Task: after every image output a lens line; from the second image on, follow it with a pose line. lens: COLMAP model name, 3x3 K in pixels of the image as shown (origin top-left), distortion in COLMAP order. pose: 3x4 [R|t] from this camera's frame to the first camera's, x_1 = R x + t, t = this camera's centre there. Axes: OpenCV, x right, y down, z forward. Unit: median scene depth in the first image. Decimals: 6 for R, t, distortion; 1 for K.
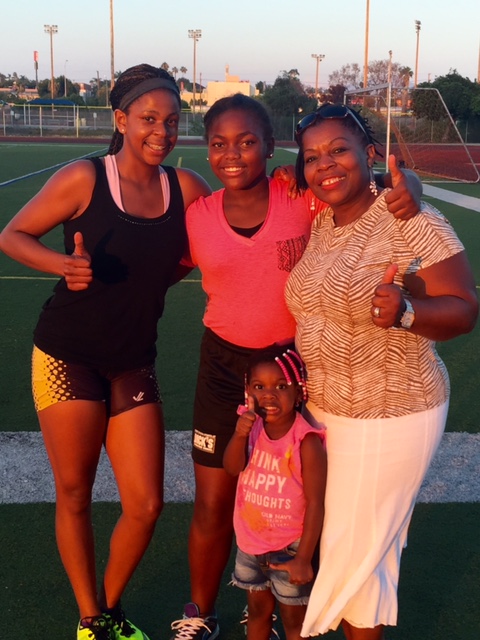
lens RADIAL K [[980.4, 0, 238.7], [0, 980.4, 321.3], [0, 0, 1]] dist [0.103684, 0.000000]
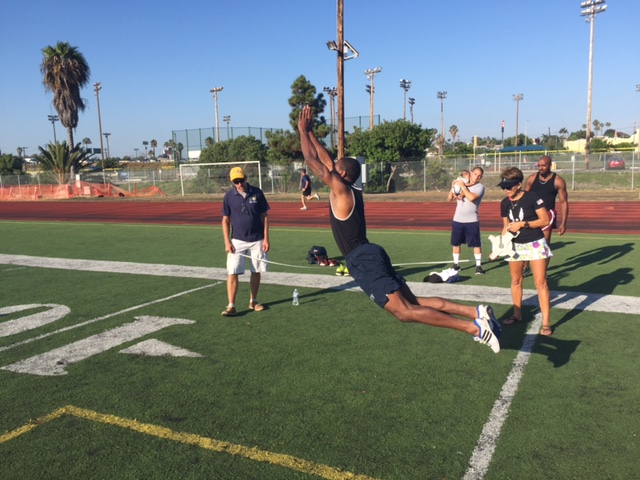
lens RADIAL K [[540.8, 0, 317.4], [0, 540.8, 259.0], [0, 0, 1]] dist [0.087755, -0.073627]
pose [[0.869540, 0.038772, -0.492339, -0.037290], [-0.054359, 0.998370, -0.017383, -0.035254], [0.490862, 0.041878, 0.870230, 0.166916]]
